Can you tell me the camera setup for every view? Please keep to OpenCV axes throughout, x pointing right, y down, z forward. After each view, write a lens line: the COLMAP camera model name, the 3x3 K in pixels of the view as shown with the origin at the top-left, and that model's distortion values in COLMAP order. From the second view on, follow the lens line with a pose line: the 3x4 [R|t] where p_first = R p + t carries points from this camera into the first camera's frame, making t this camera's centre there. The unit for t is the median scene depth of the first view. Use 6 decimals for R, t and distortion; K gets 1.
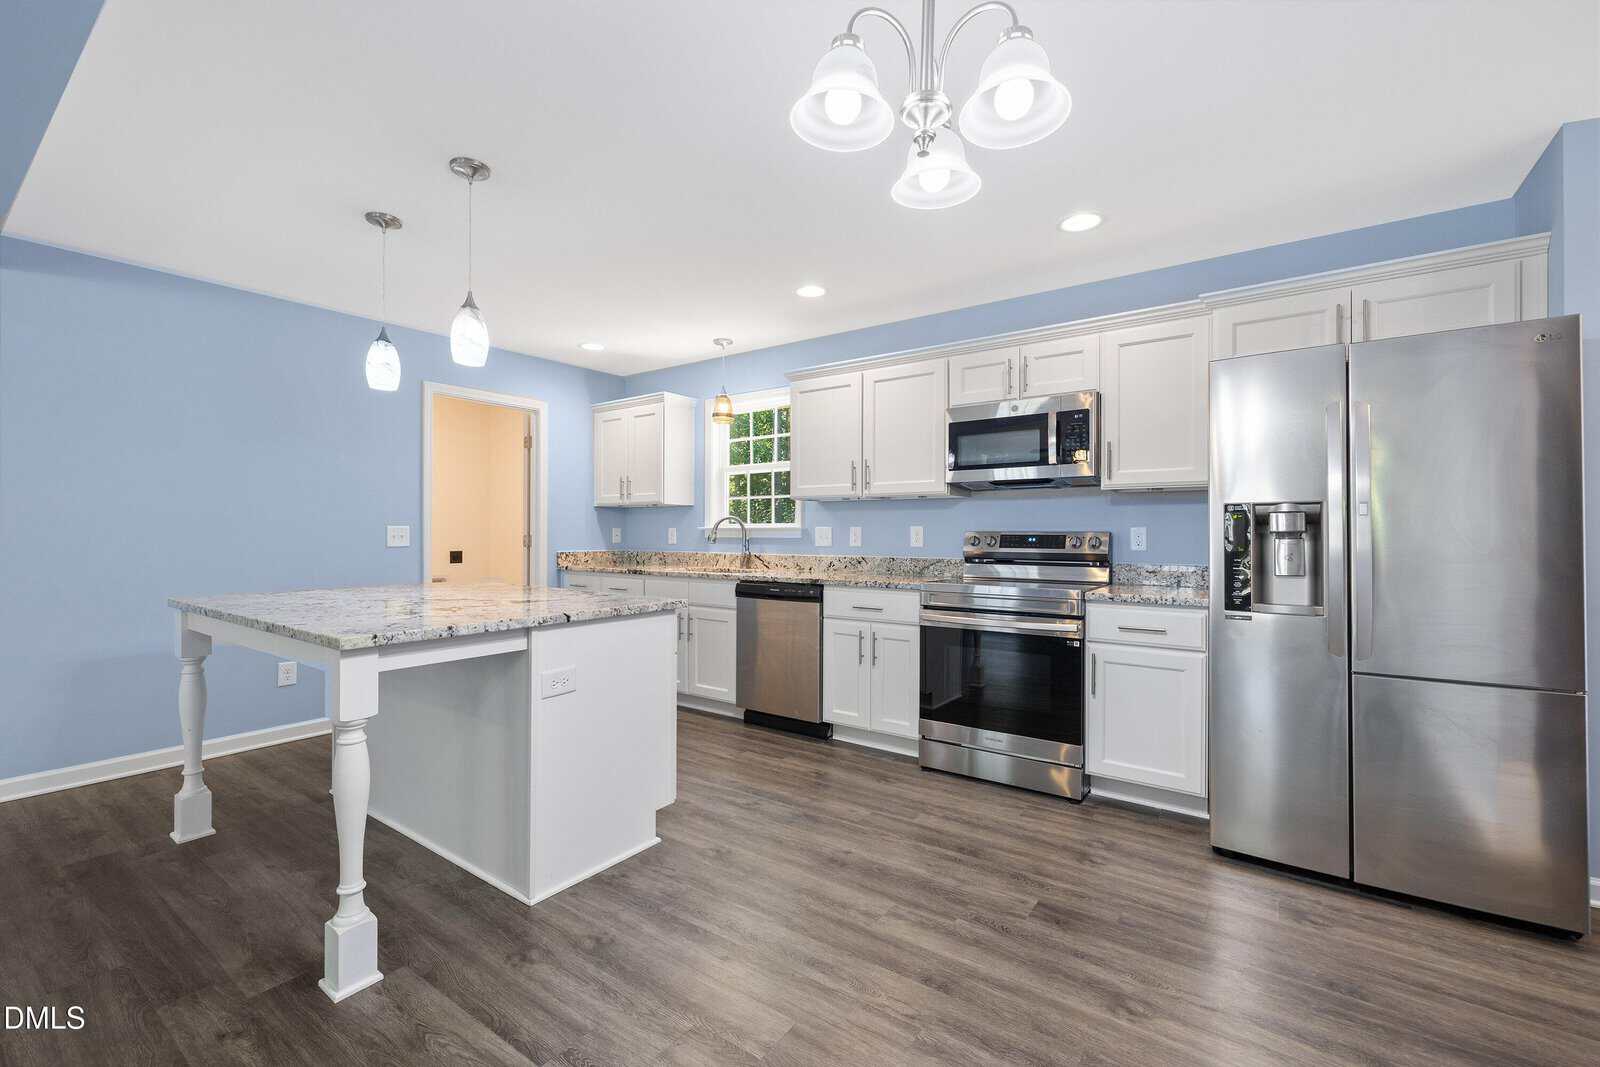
lens RADIAL K [[670.2, 0, 803.7], [0, 670.2, 531.1], [0, 0, 1]] dist [0.001670, 0.000904]
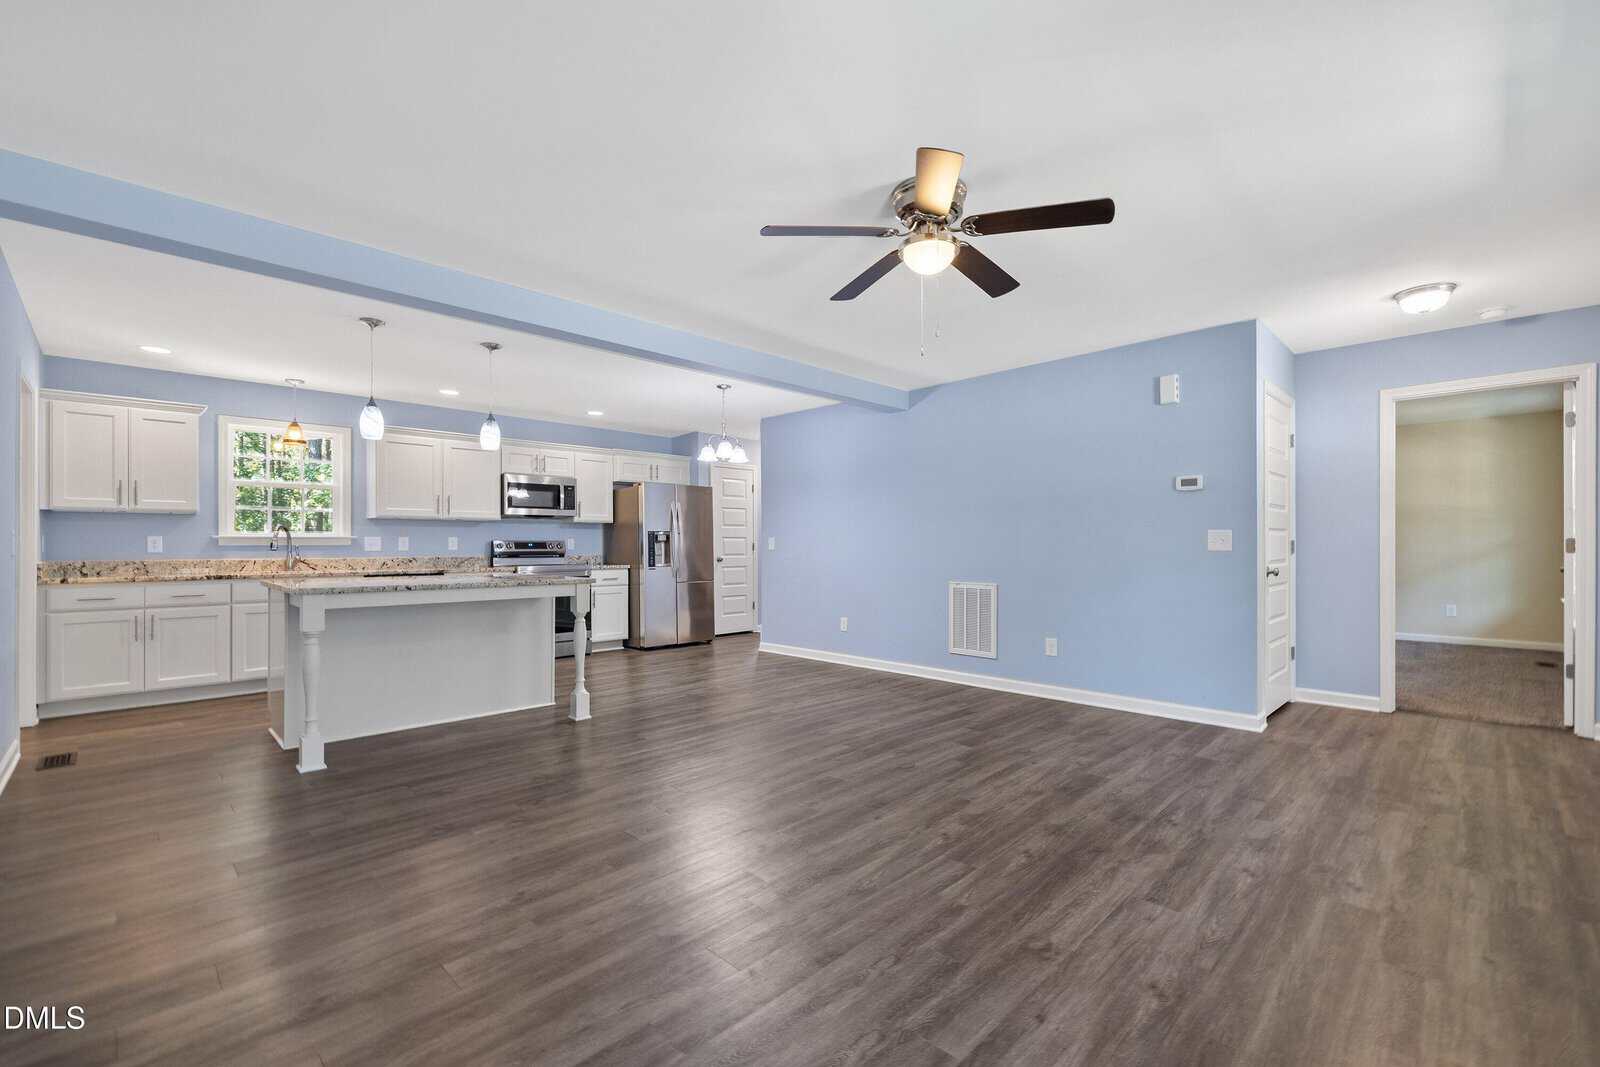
lens RADIAL K [[681.8, 0, 801.7], [0, 681.8, 547.2], [0, 0, 1]] dist [0.010155, -0.000173]
pose [[0.169841, -0.005714, 0.985455, -1.632401], [-0.000295, 0.999983, 0.005849, 0.009042], [-0.985471, -0.001285, 0.169836, -0.131742]]
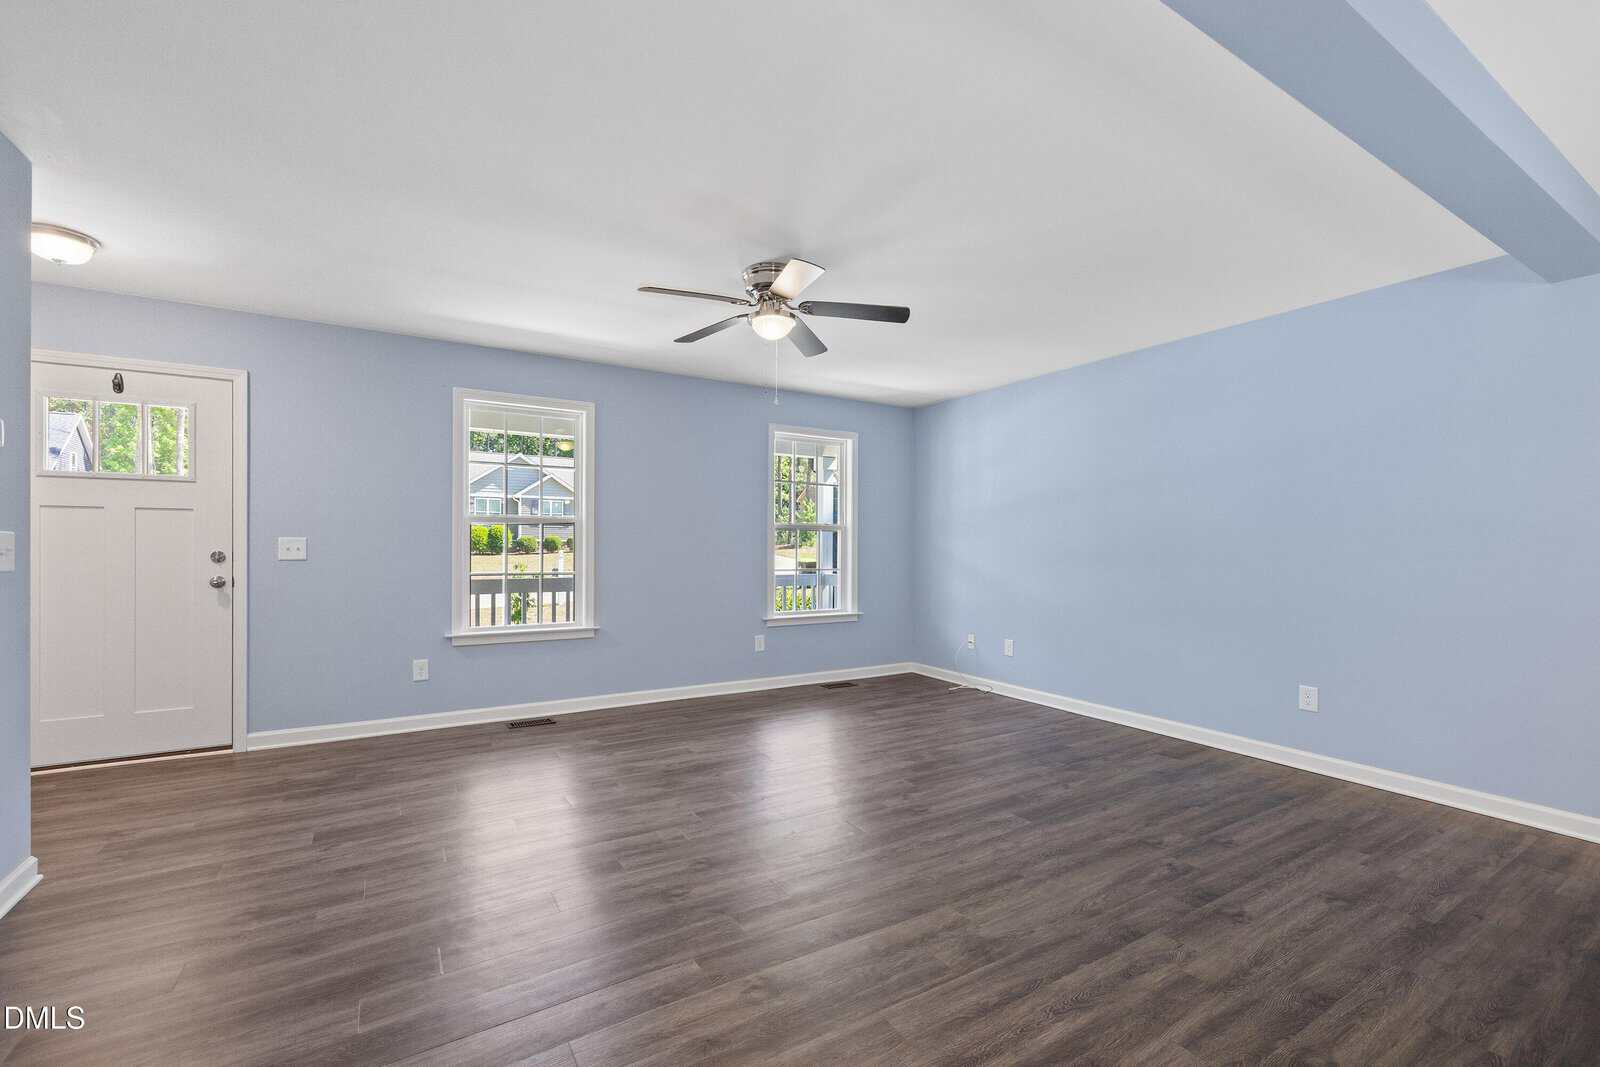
lens RADIAL K [[681.8, 0, 801.7], [0, 681.8, 547.2], [0, 0, 1]] dist [0.010155, -0.000173]
pose [[-0.388497, -0.001573, -0.921449, 0.092822], [-0.004409, 0.999990, 0.000152, -0.006468], [0.921440, 0.004122, -0.388500, 0.287198]]
